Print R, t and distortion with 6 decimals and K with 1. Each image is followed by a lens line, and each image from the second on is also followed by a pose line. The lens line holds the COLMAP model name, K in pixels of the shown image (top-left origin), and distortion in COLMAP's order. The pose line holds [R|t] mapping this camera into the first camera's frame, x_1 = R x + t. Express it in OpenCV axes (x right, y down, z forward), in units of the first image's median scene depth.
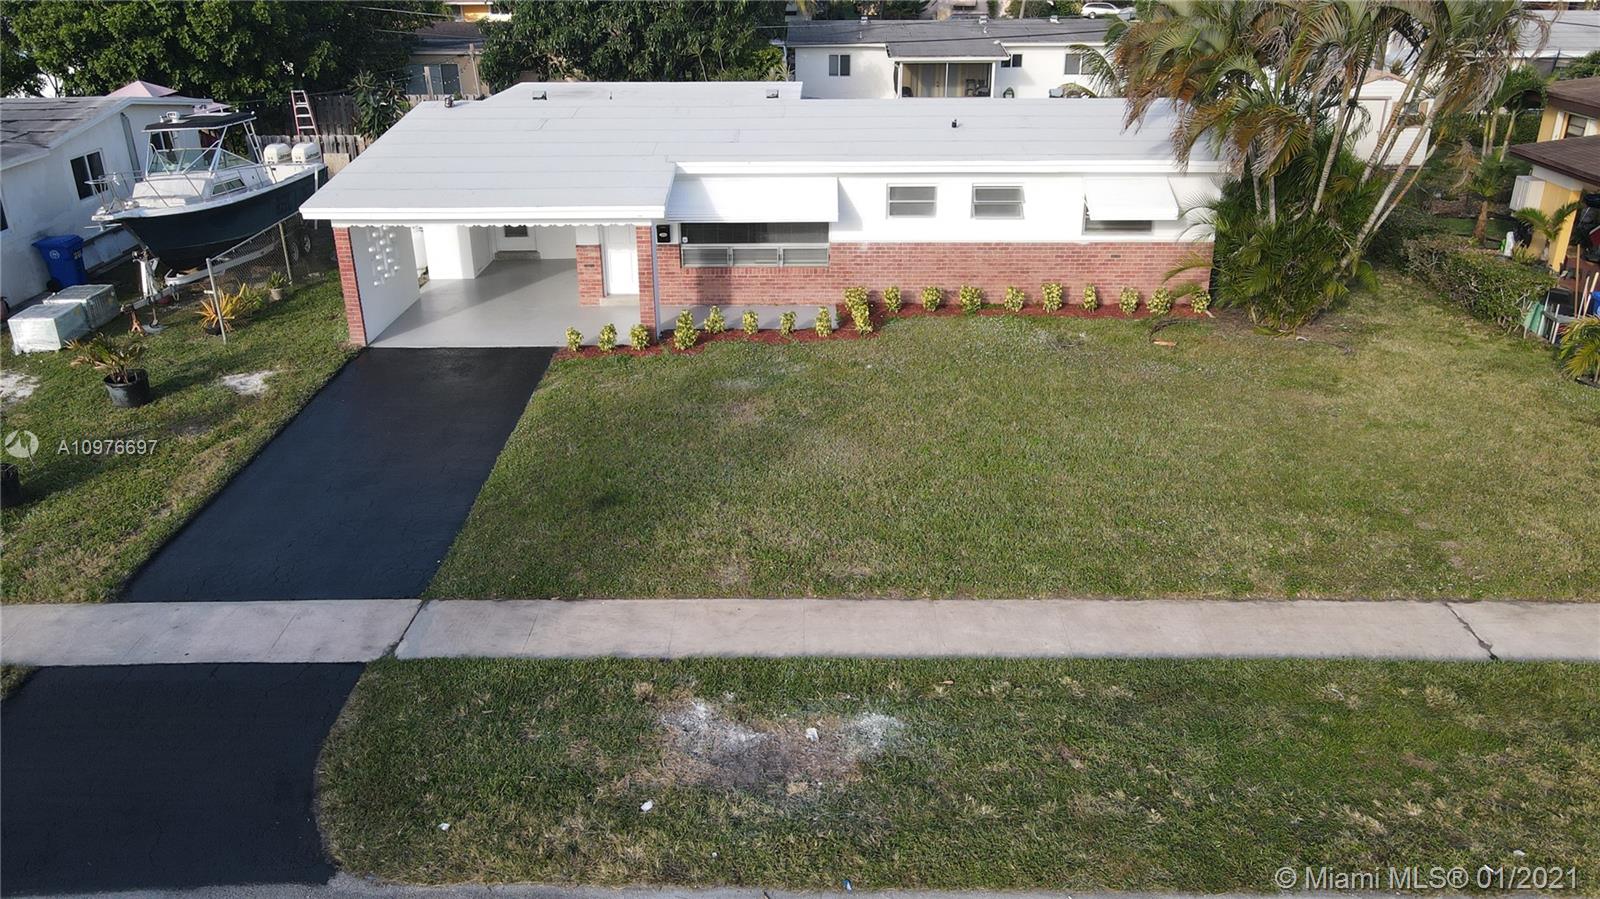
lens RADIAL K [[1205.2, 0, 800.0], [0, 1205.2, 455.4], [0, 0, 1]] dist [0.002383, 0.020787]
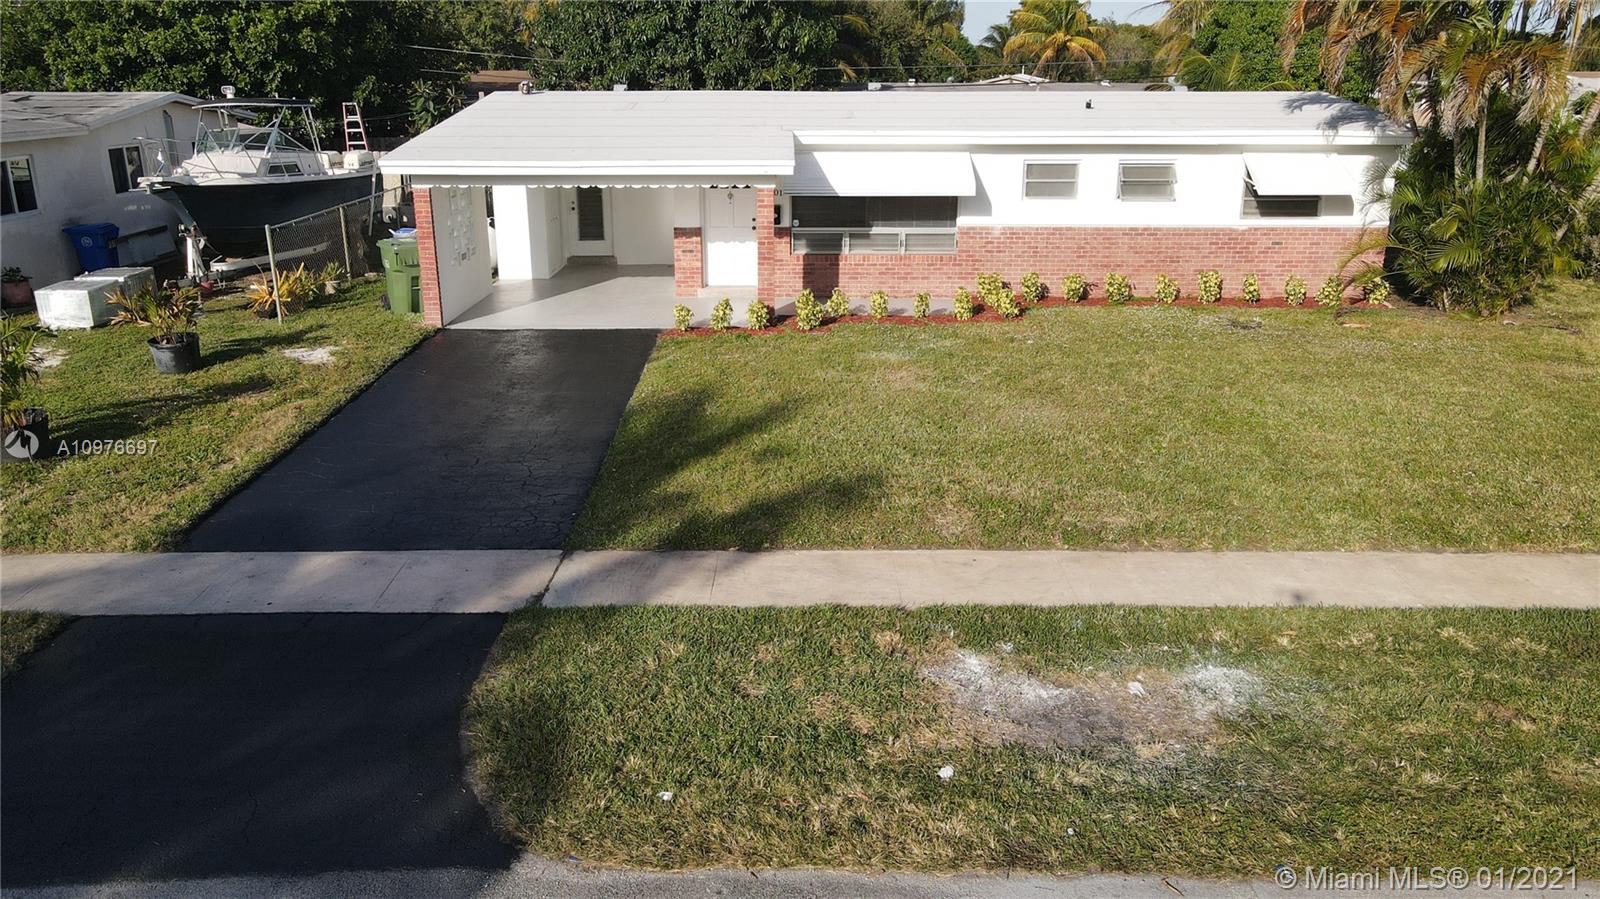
lens RADIAL K [[1205.2, 0, 798.0], [0, 1205.2, 446.5], [0, 0, 1]] dist [0.002383, 0.020787]
pose [[0.999969, 0.004053, 0.006815, -0.126918], [-0.003318, 0.994515, -0.104546, 0.101918], [-0.007201, 0.104520, 0.994497, 0.162791]]
